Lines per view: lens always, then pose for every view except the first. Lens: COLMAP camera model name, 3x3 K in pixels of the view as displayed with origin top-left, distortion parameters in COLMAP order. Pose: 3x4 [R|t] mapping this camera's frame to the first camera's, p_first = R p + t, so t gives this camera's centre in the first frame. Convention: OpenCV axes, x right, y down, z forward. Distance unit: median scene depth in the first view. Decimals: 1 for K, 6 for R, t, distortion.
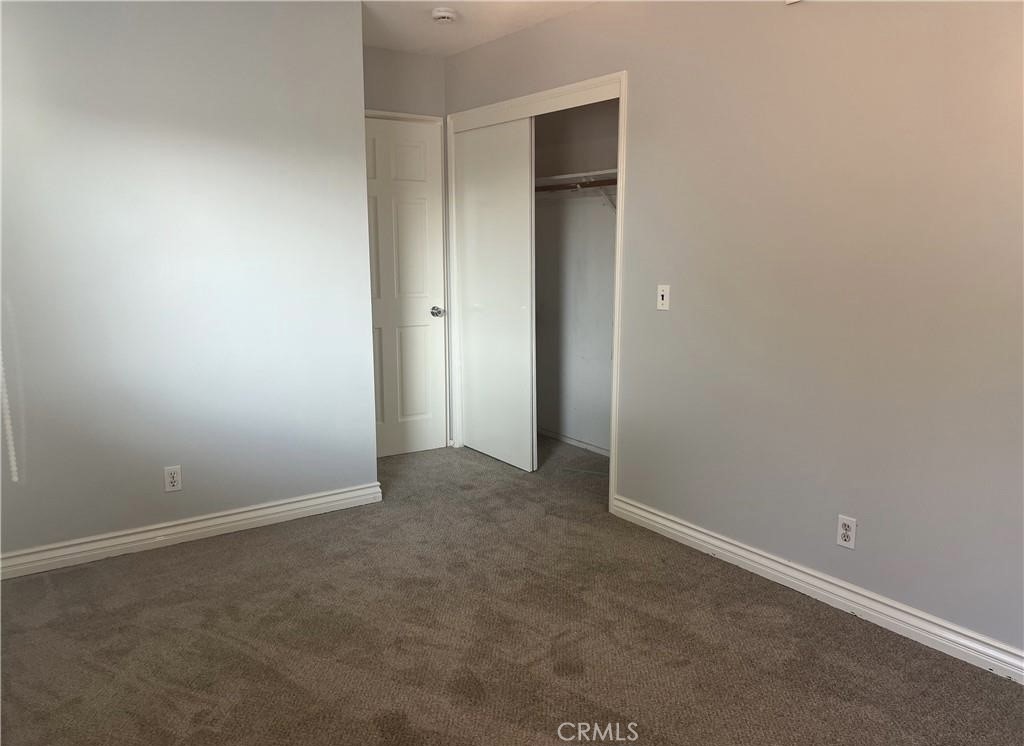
lens RADIAL K [[758.2, 0, 513.6], [0, 758.2, 373.2], [0, 0, 1]] dist [0.000170, -0.004760]
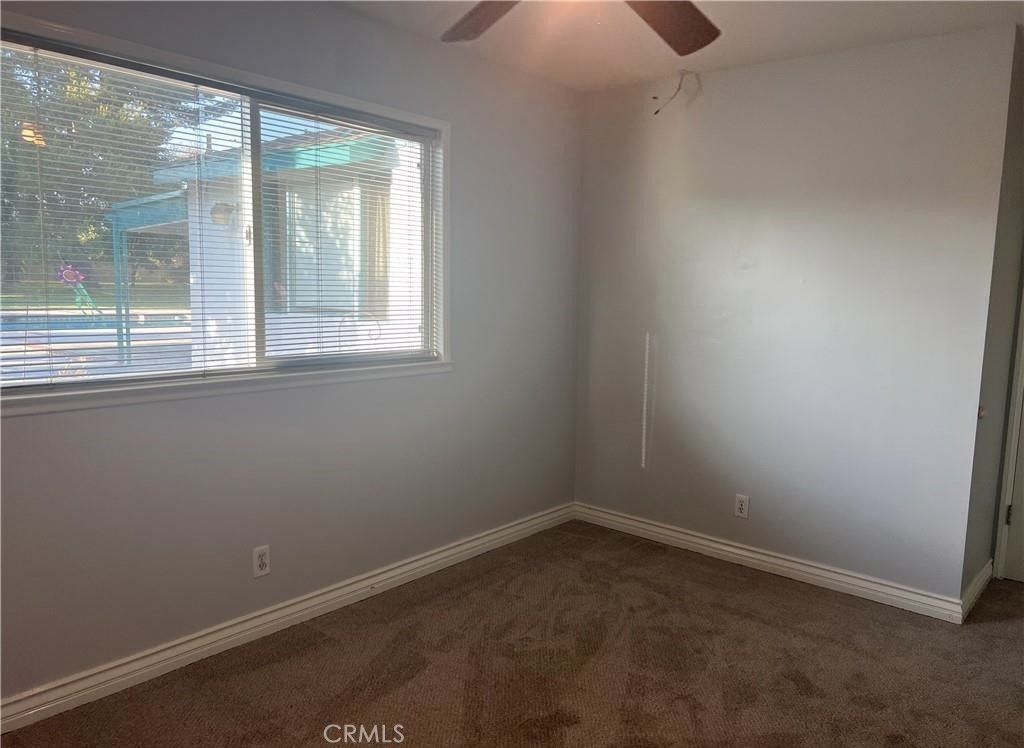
lens RADIAL K [[758.2, 0, 514.7], [0, 758.2, 375.9], [0, 0, 1]] dist [0.000170, -0.004760]
pose [[0.246159, 0.120454, -0.961715, 0.568233], [-0.192874, 0.978490, 0.073187, -0.073136], [0.949845, 0.167474, 0.264097, 0.364740]]
